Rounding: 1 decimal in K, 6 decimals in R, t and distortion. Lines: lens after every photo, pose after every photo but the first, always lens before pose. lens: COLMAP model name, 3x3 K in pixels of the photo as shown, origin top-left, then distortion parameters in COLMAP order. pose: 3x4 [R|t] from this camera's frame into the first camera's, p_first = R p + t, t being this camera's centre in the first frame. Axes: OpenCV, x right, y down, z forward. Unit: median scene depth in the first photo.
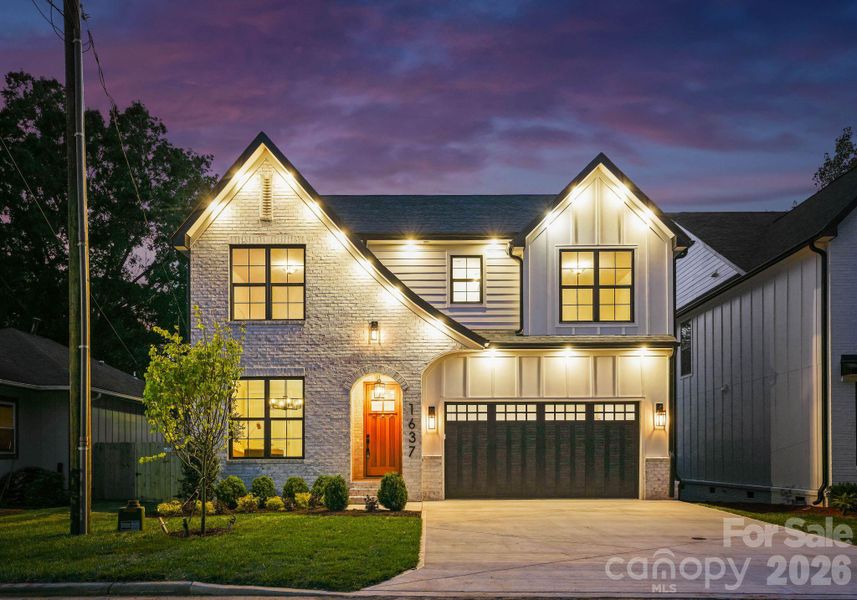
lens RADIAL K [[613.1, 0, 437.3], [0, 613.1, 286.1], [0, 0, 1]] dist [0.004295, 0.000813]
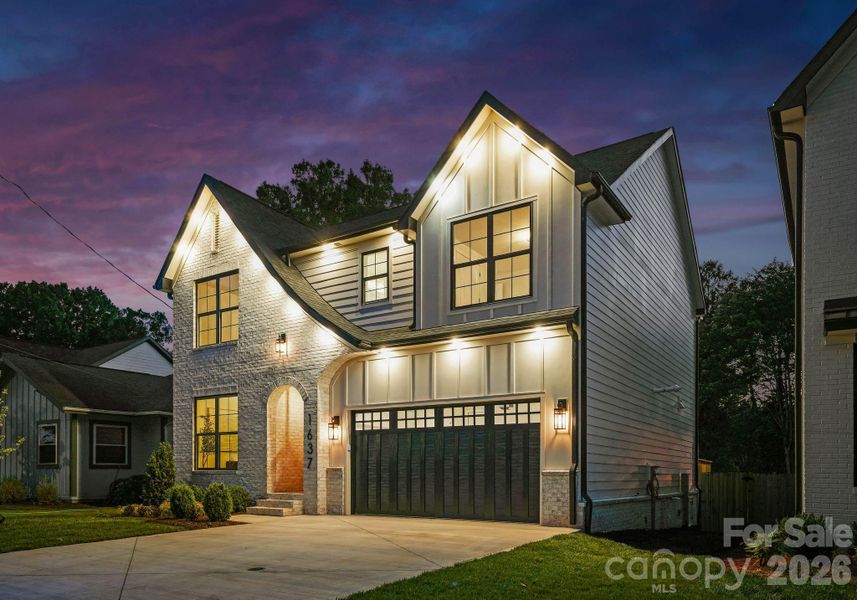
lens RADIAL K [[604.3, 0, 430.0], [0, 604.3, 317.2], [0, 0, 1]] dist [0.002242, 0.001020]
pose [[0.837131, -0.128930, -0.531591, 0.608629], [0.143669, 0.989530, -0.013751, 0.076434], [0.527798, -0.064861, 0.846890, 0.286099]]
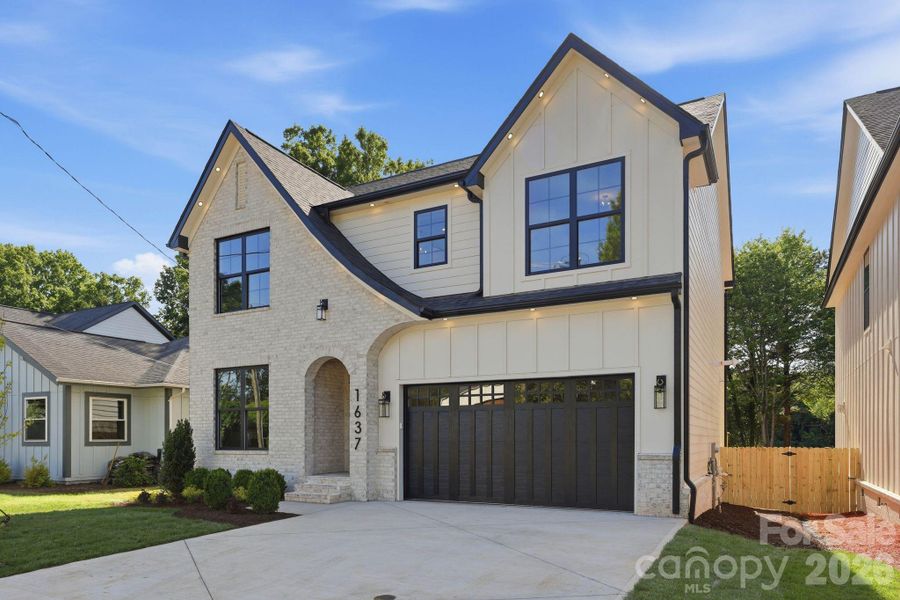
lens RADIAL K [[588.3, 0, 458.0], [0, 588.3, 298.2], [0, 0, 1]] dist [0.000644, -0.000392]
pose [[0.882345, -0.106156, -0.458475, 0.454246], [0.126752, 0.991832, 0.014286, 0.066528], [0.453213, -0.070718, 0.888593, 0.314172]]
